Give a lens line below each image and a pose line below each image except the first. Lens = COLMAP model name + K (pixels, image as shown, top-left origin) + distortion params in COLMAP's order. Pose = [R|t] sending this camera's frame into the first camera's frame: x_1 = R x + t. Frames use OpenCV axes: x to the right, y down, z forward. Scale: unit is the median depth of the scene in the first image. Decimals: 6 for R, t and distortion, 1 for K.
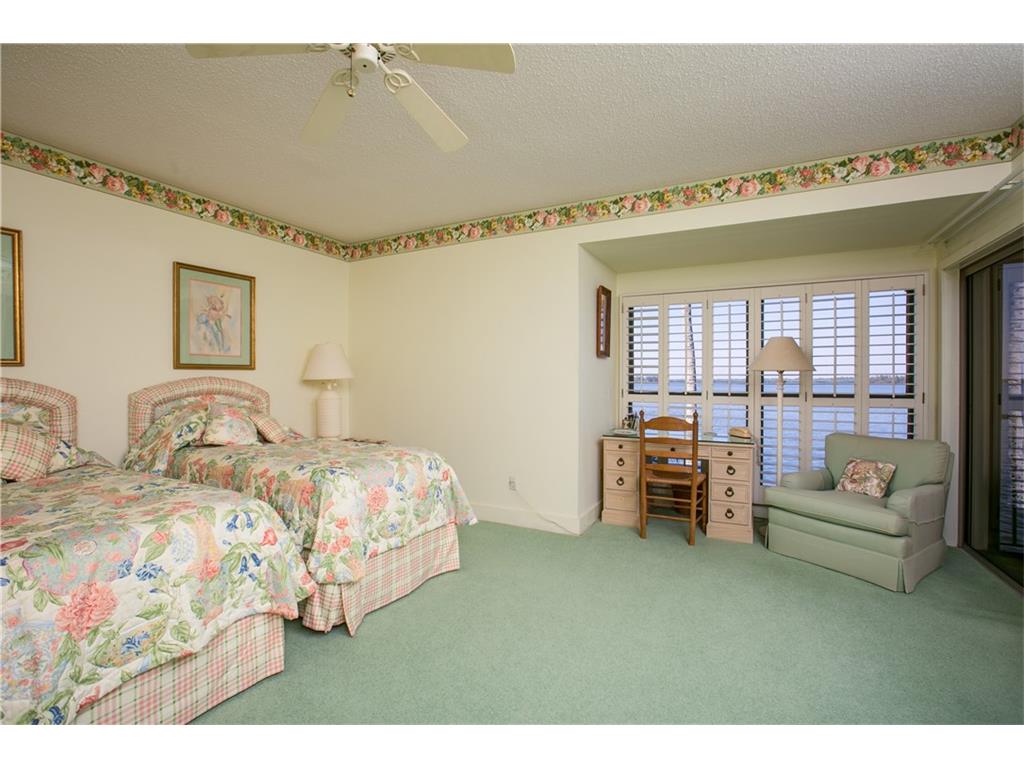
lens RADIAL K [[469.4, 0, 509.6], [0, 469.4, 380.6], [0, 0, 1]] dist [-0.058865, 0.023680]
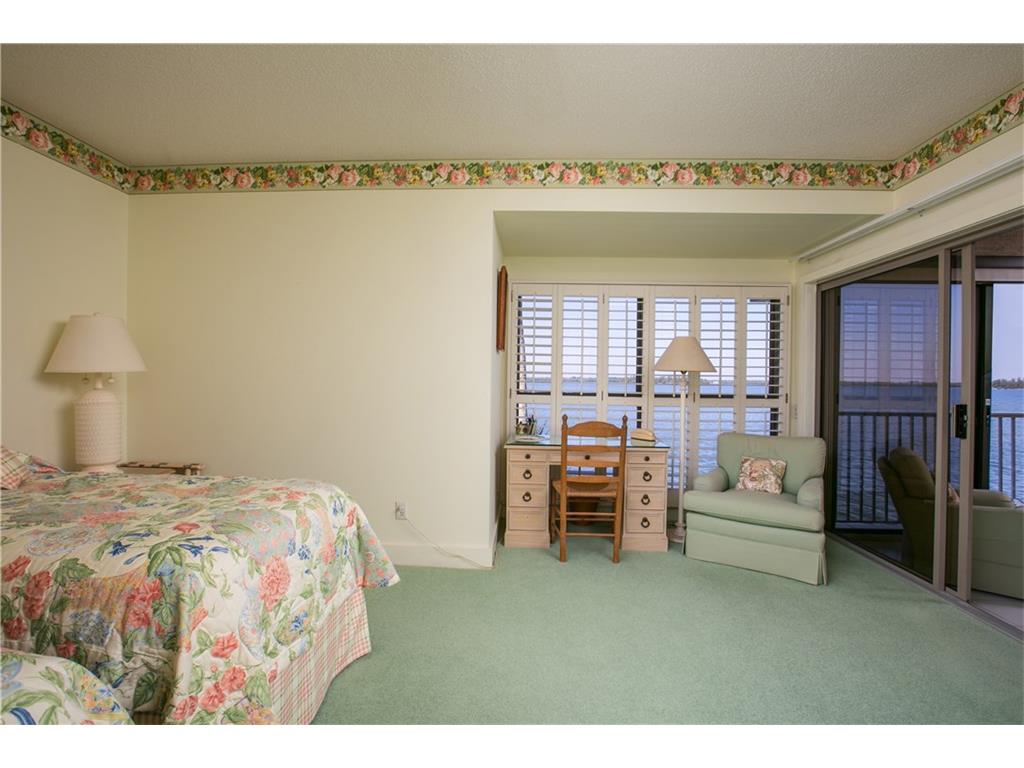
lens RADIAL K [[483.2, 0, 514.6], [0, 483.2, 381.4], [0, 0, 1]] dist [-0.052897, 0.019514]
pose [[0.907562, 0.008880, 0.419824, -0.175892], [-0.012288, 0.999910, 0.005413, -0.000645], [-0.419738, -0.010071, 0.907589, 0.230039]]
